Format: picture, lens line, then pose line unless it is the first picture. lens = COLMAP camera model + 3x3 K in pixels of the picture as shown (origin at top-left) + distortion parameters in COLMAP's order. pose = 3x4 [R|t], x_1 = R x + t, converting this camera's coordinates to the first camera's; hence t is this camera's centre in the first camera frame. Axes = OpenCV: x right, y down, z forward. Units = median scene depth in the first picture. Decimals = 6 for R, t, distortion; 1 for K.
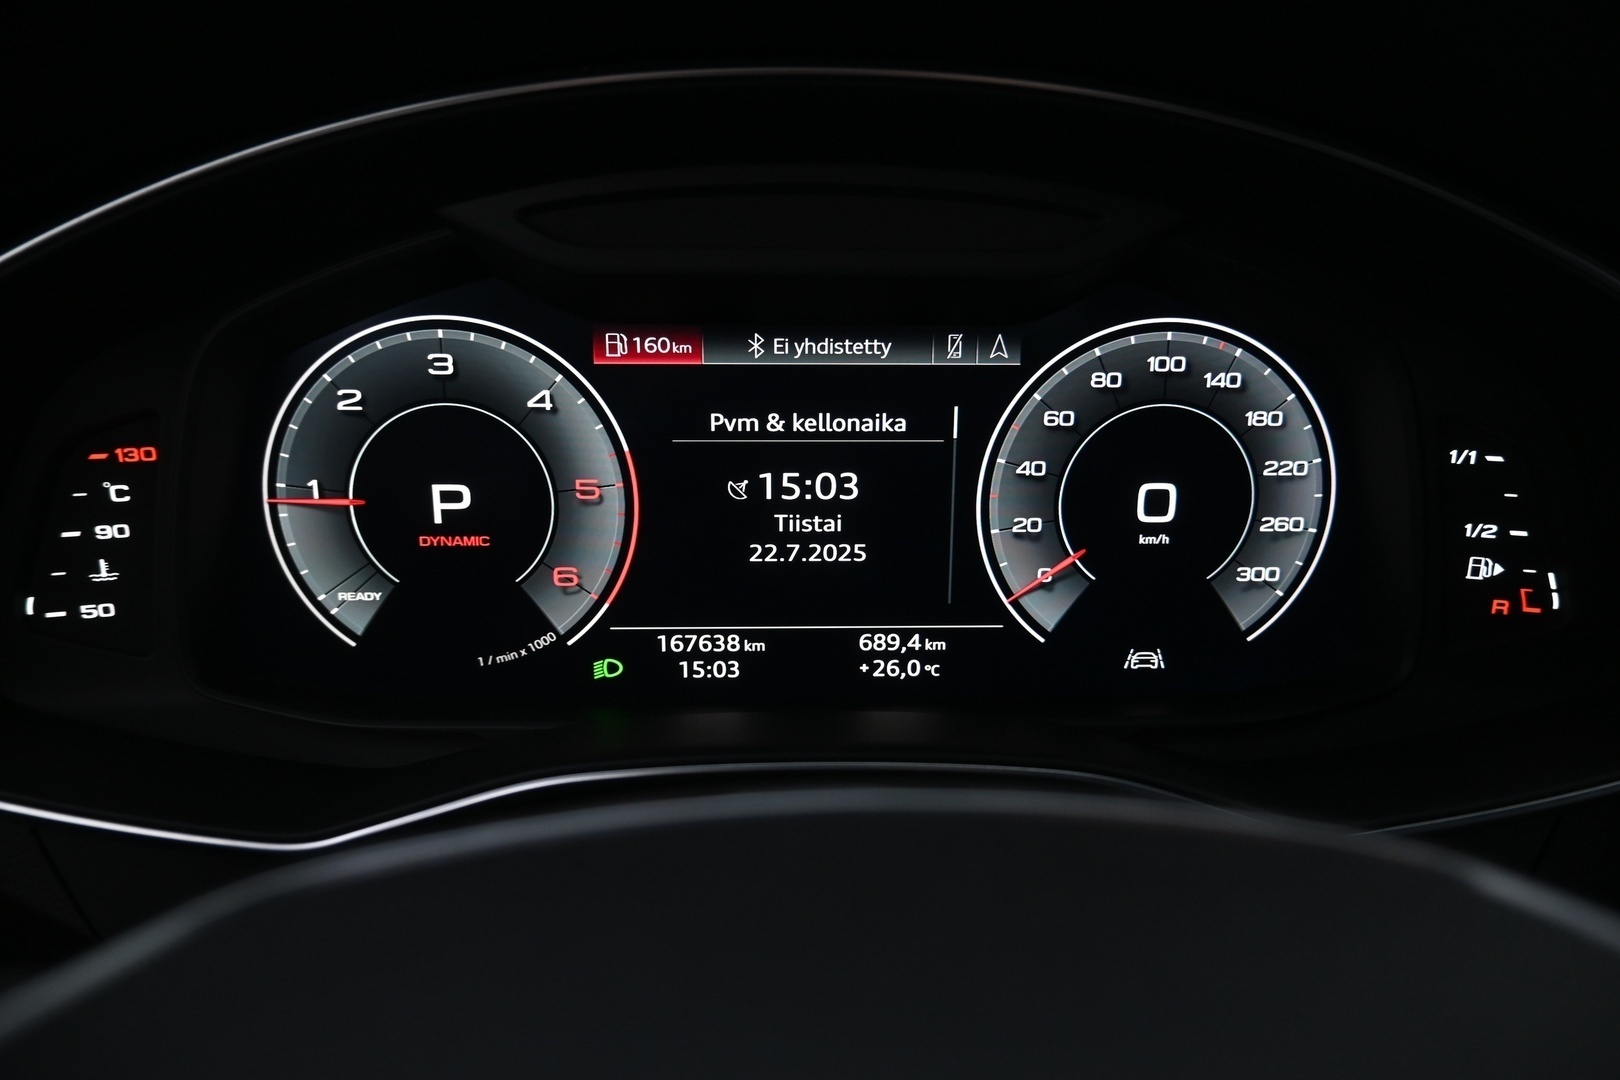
lens RADIAL K [[1121.9, 0, 810.0], [0, 1121.9, 540.0], [0, 0, 1]] dist [0.002289, 0.000348]
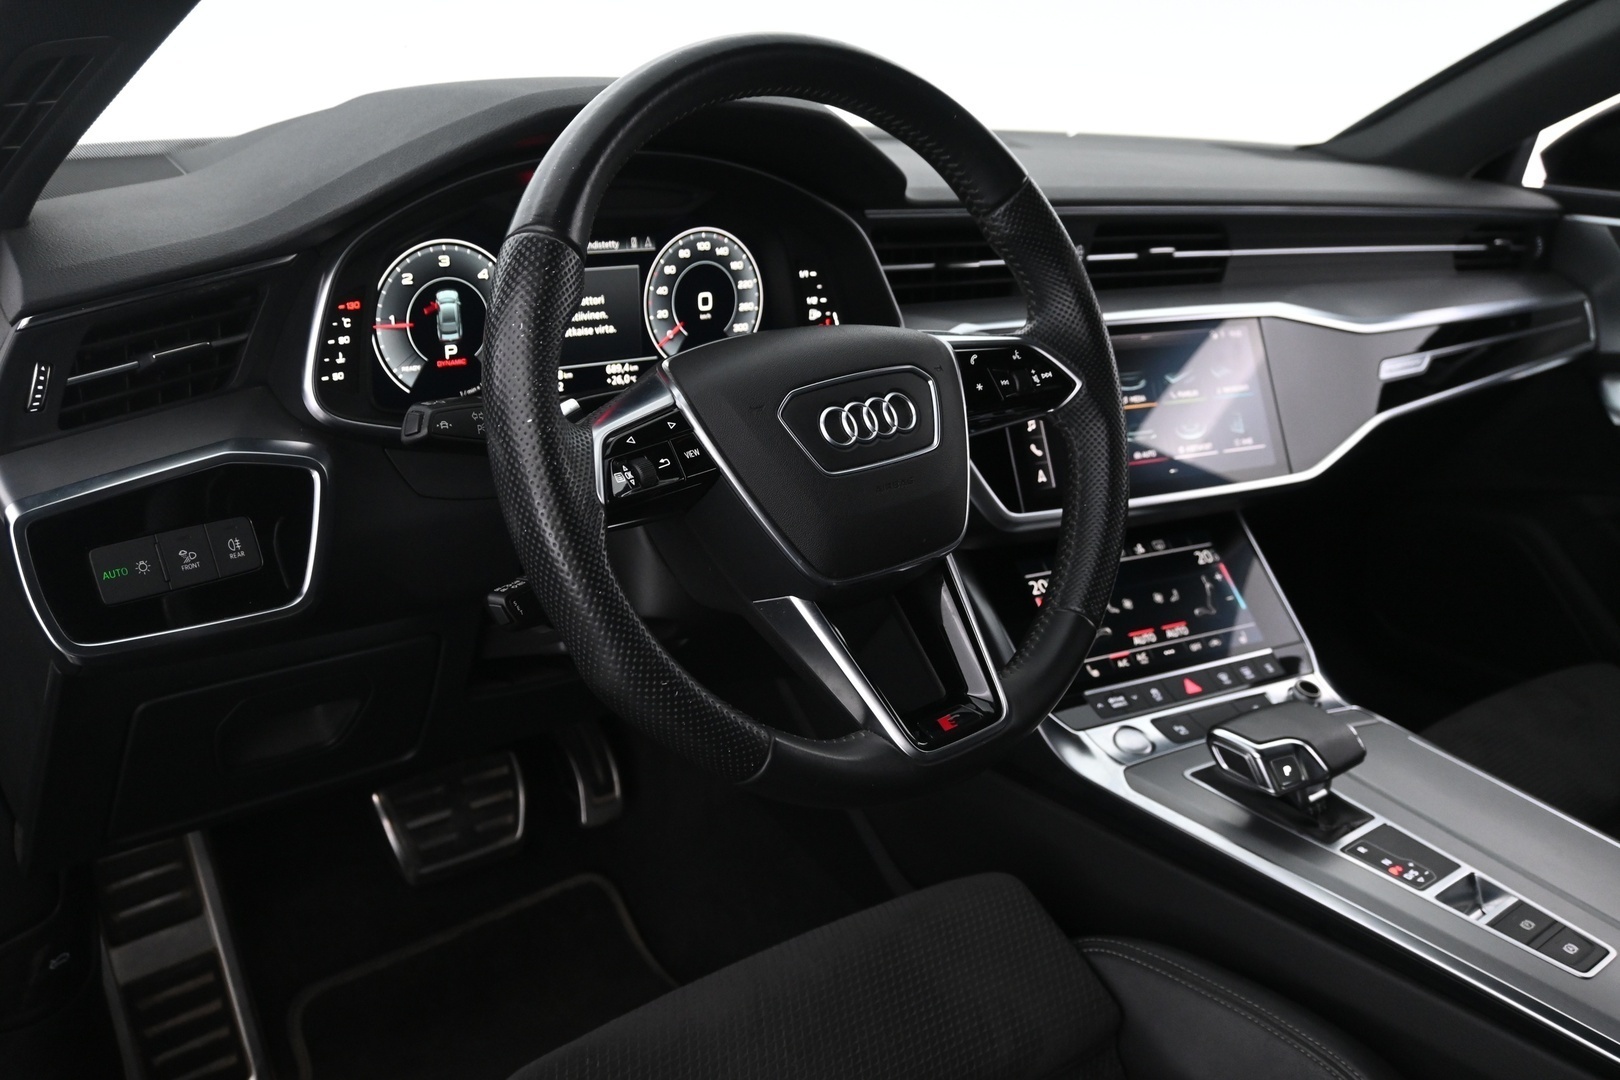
lens RADIAL K [[1446.8, 0, 810.0], [0, 1446.8, 540.0], [0, 0, 1]] dist [-0.000514, -0.000648]
pose [[0.794448, -0.165745, 0.584278, -1.530449], [0.142909, 0.986044, 0.085402, 0.257875], [-0.590279, 0.015651, 0.807047, -1.801031]]
